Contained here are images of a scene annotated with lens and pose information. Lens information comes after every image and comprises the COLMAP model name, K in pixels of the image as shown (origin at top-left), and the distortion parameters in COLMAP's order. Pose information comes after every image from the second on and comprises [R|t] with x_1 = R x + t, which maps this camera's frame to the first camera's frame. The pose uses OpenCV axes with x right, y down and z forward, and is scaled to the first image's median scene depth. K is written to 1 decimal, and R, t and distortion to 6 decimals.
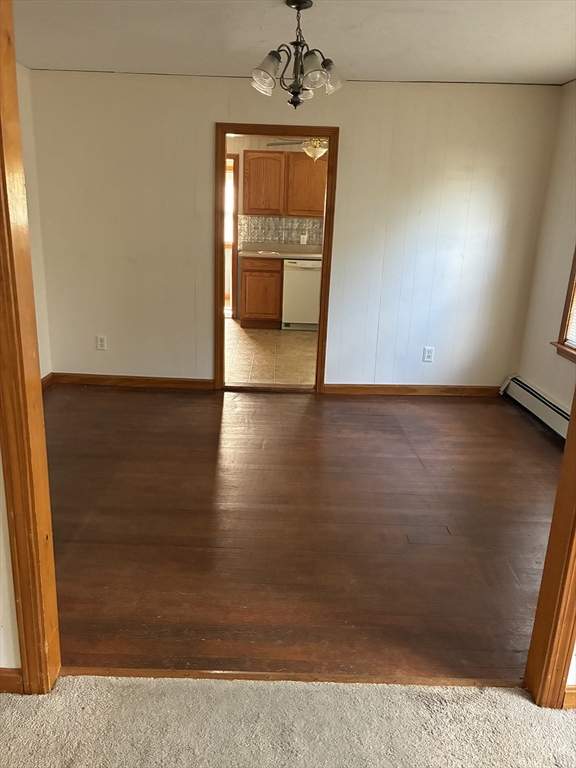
lens RADIAL K [[588.1, 0, 288.5], [0, 588.1, 383.4], [0, 0, 1]] dist [0.027319, -0.040024]
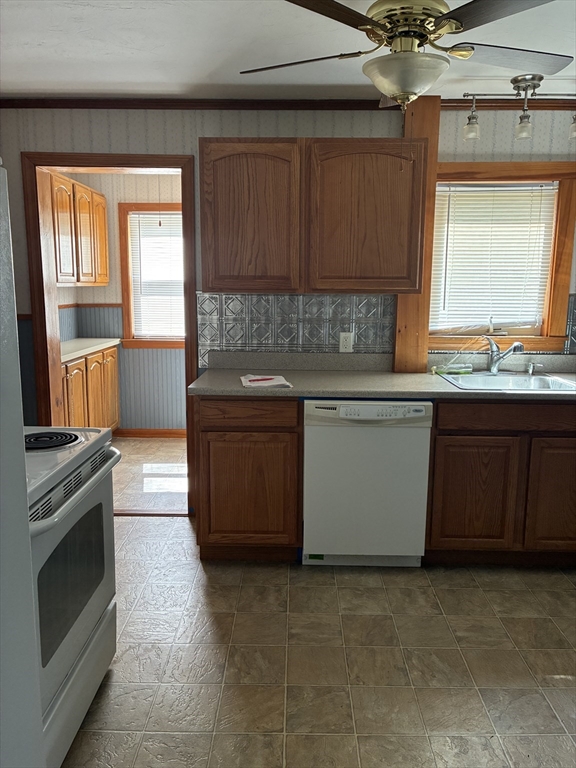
lens RADIAL K [[588.1, 0, 288.1], [0, 588.1, 383.7], [0, 0, 1]] dist [0.027319, -0.040024]
pose [[0.999279, -0.025144, -0.028432, -0.006723], [0.021627, 0.992793, -0.117876, -0.169026], [0.031191, 0.117177, 0.992621, 0.588199]]
